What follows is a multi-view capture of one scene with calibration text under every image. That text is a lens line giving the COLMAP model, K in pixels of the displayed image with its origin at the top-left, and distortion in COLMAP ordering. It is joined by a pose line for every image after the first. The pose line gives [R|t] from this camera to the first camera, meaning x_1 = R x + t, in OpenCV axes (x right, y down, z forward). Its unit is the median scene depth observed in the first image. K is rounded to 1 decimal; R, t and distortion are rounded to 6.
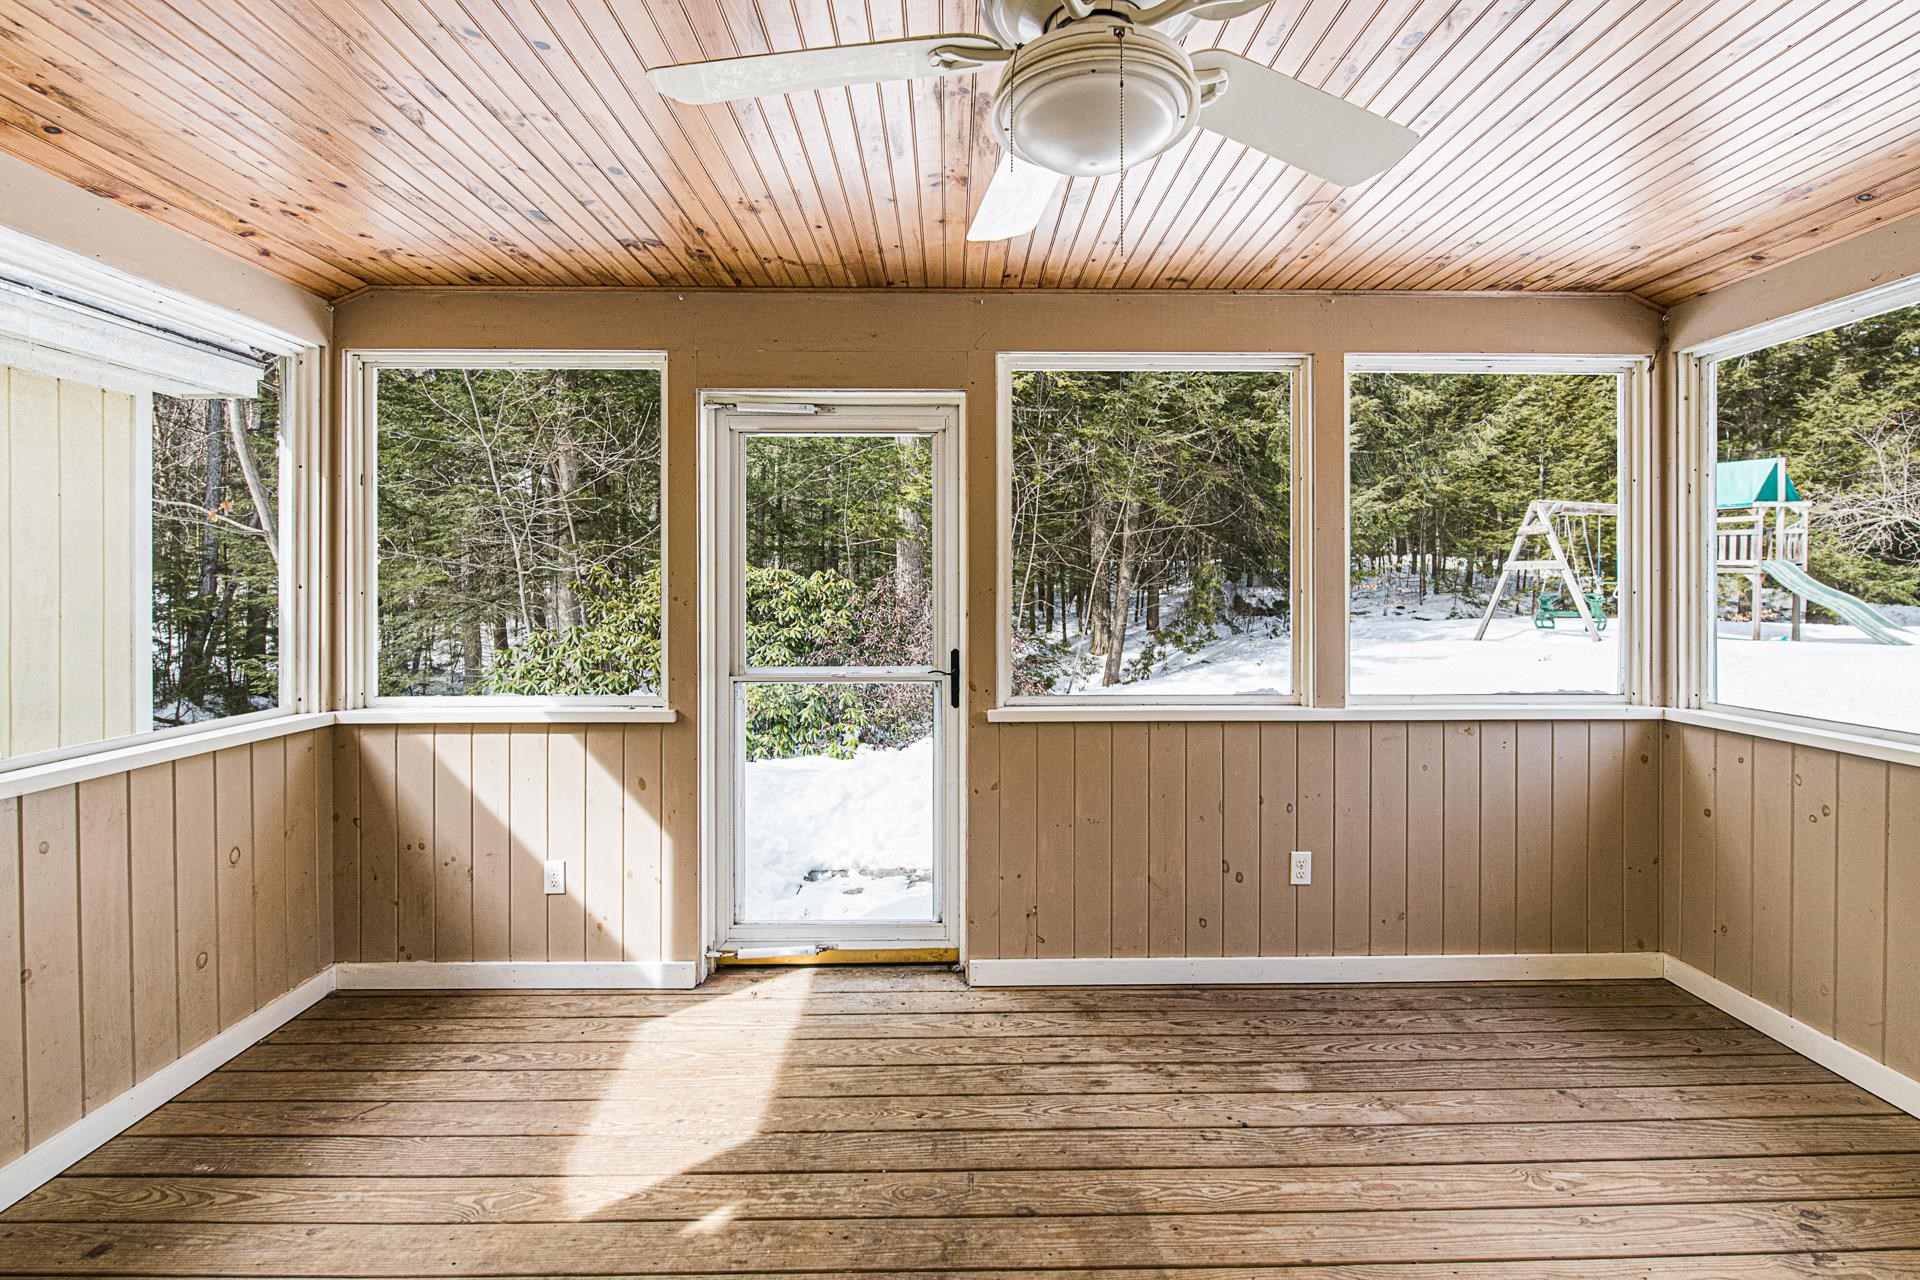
lens RADIAL K [[832.3, 0, 998.4], [0, 832.3, 593.1], [0, 0, 1]] dist [-0.003661, -0.002915]
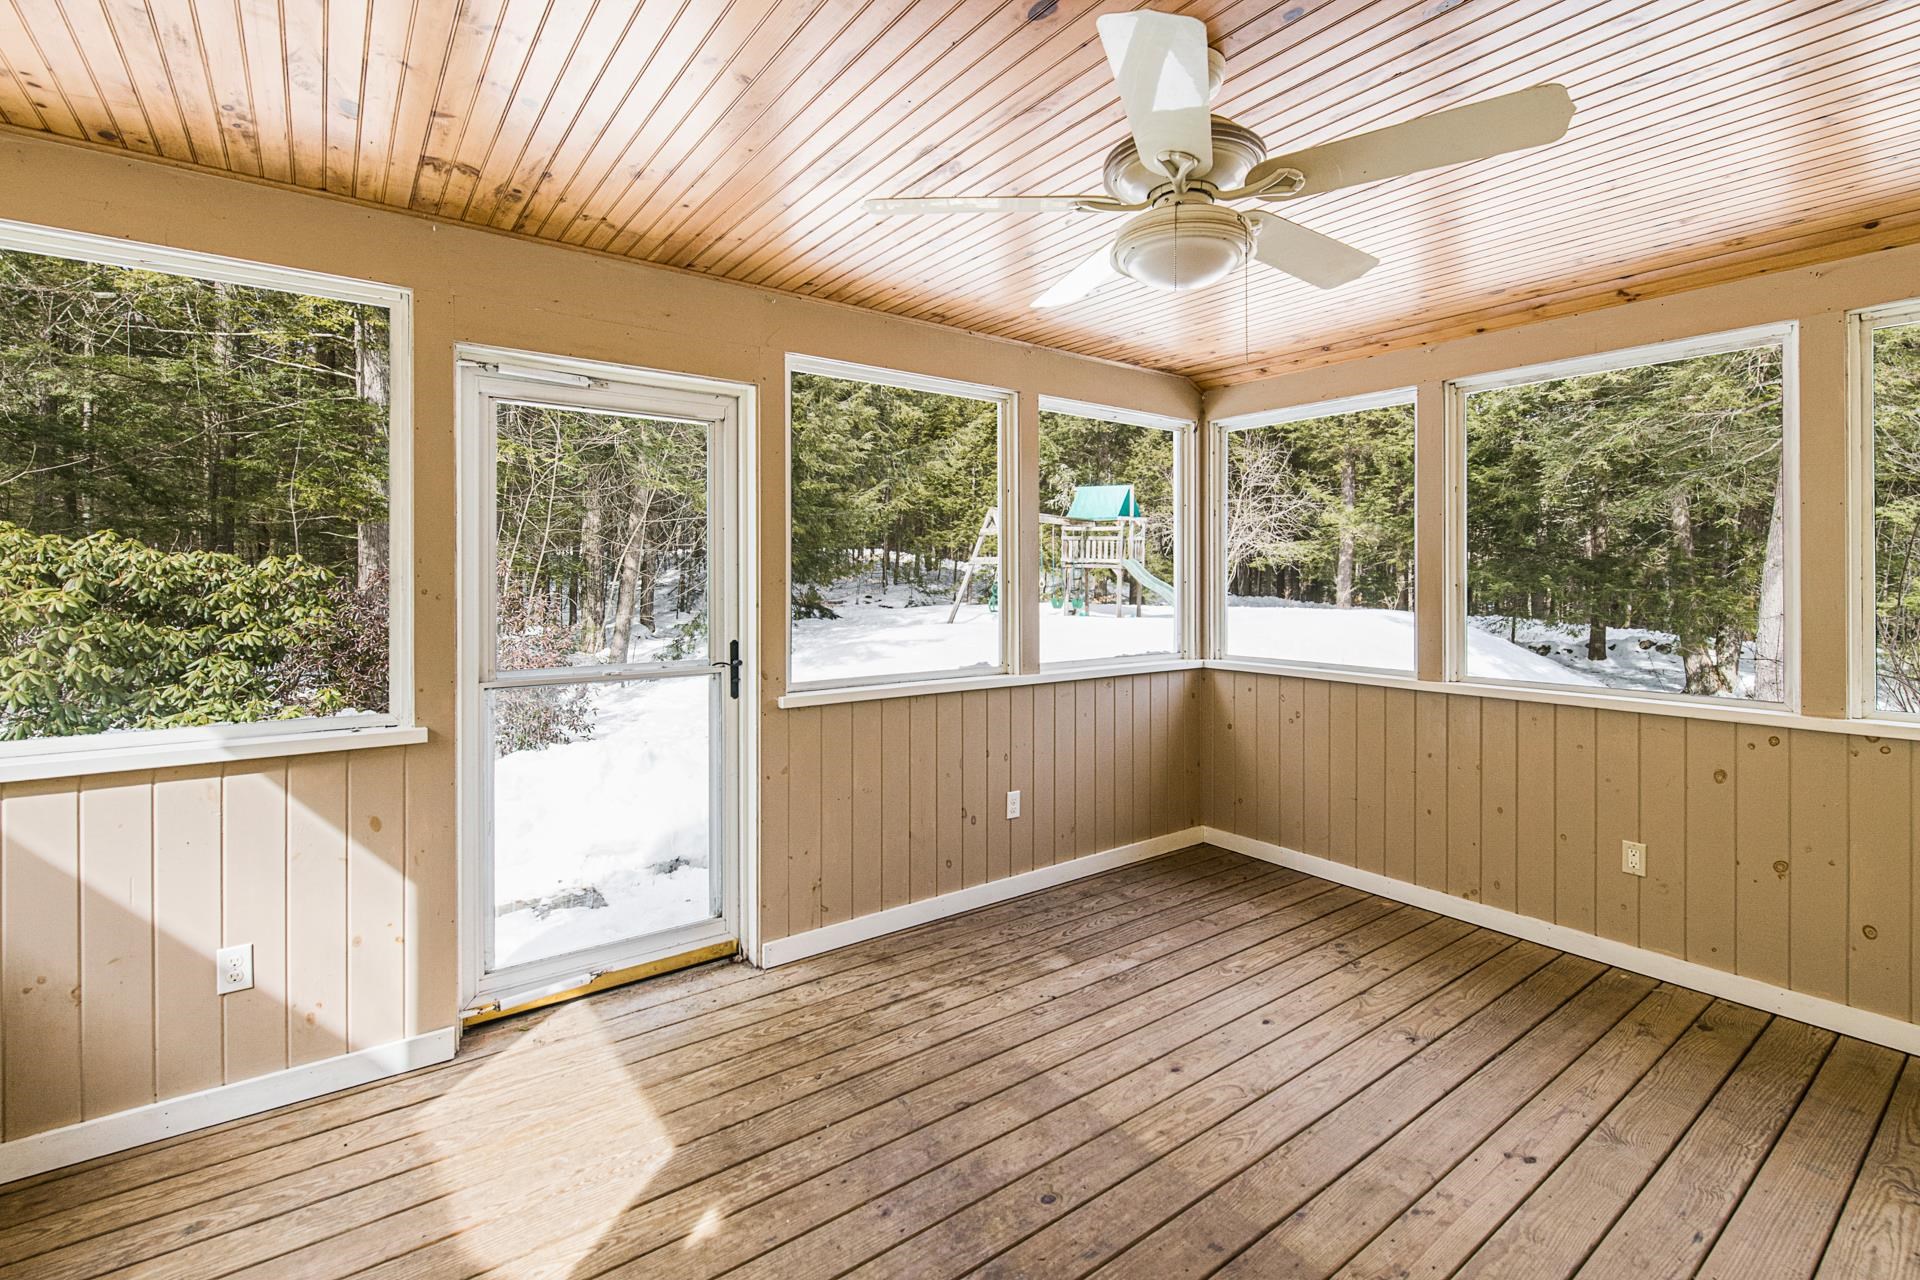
lens RADIAL K [[832.3, 0, 996.9], [0, 832.3, 582.6], [0, 0, 1]] dist [-0.003661, -0.002915]
pose [[0.813195, -0.002024, 0.581987, -0.400874], [0.003289, 0.999994, -0.001118, 0.000529], [-0.581982, 0.002823, 0.813197, 0.003484]]
